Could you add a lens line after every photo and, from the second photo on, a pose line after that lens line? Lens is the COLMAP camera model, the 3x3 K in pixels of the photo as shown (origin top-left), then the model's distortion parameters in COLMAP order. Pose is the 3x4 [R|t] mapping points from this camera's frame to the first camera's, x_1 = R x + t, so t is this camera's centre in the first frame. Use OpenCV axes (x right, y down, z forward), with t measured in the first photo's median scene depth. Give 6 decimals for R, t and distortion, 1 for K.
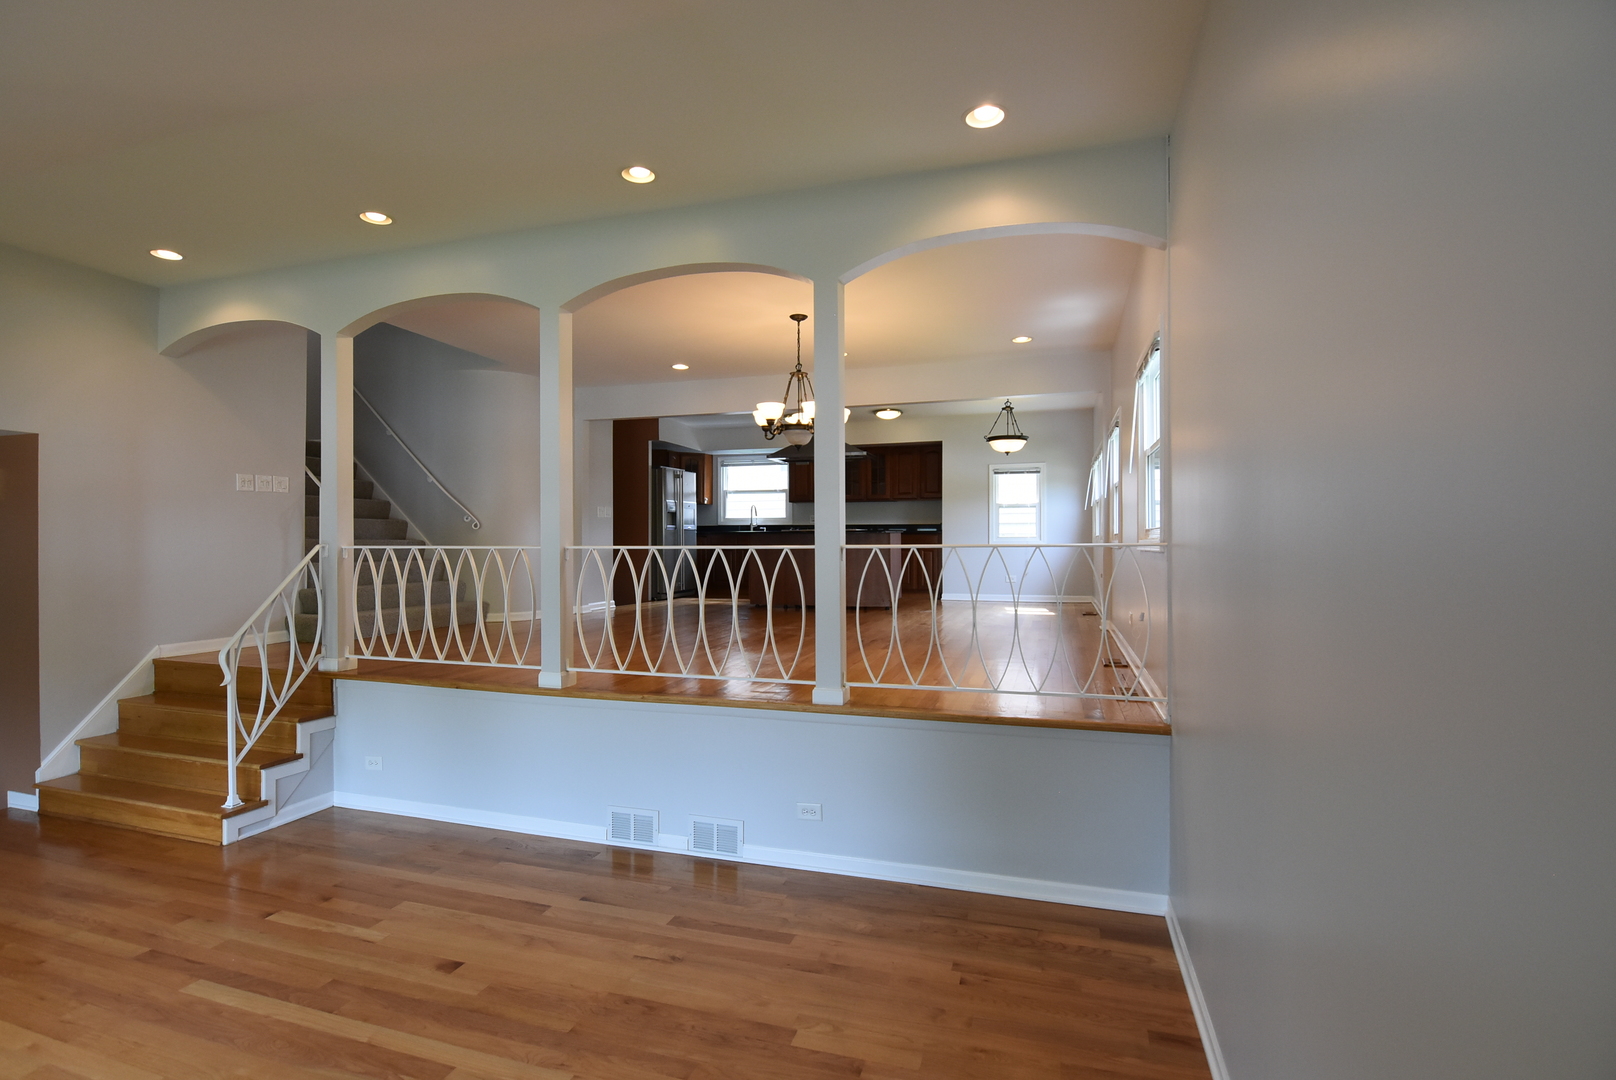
lens RADIAL K [[788.3, 0, 807.7], [0, 788.3, 543.7], [0, 0, 1]] dist [-0.007666, -0.009483]
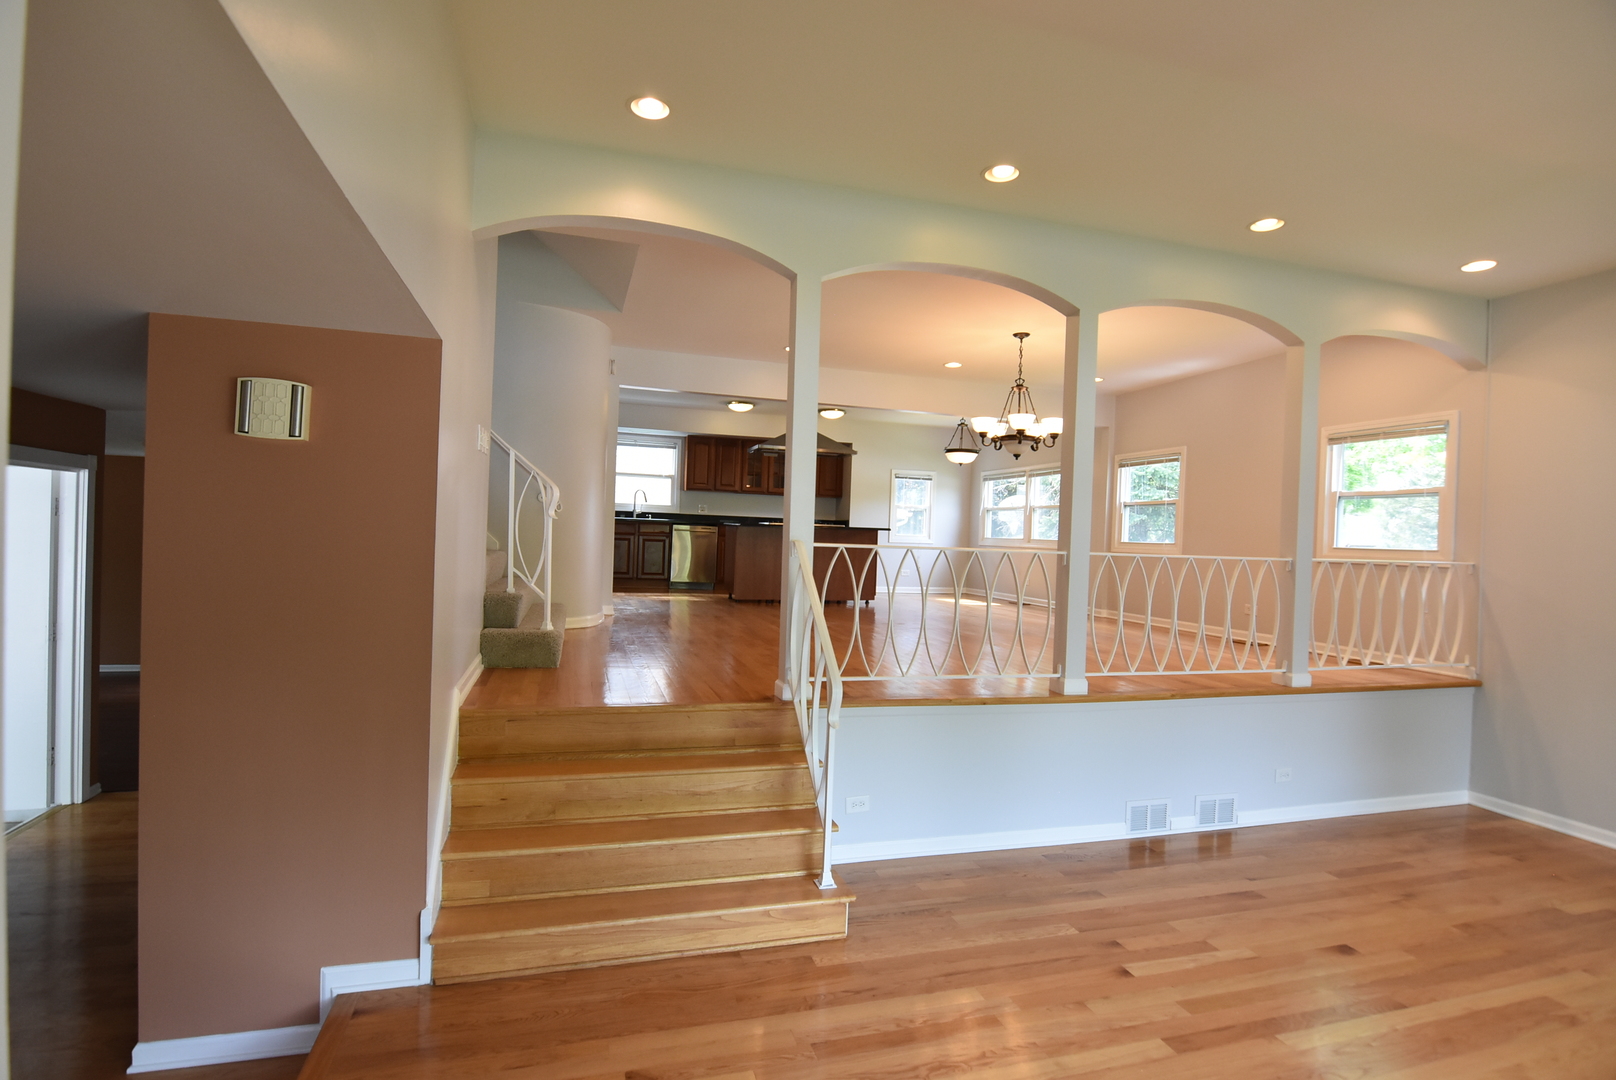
lens RADIAL K [[788.3, 0, 818.0], [0, 788.3, 535.0], [0, 0, 1]] dist [-0.007666, -0.009483]
pose [[0.823536, 0.031037, 0.566415, -0.616878], [-0.035049, 0.999378, -0.003803, -0.001421], [-0.566181, -0.016720, 0.824112, 0.195464]]
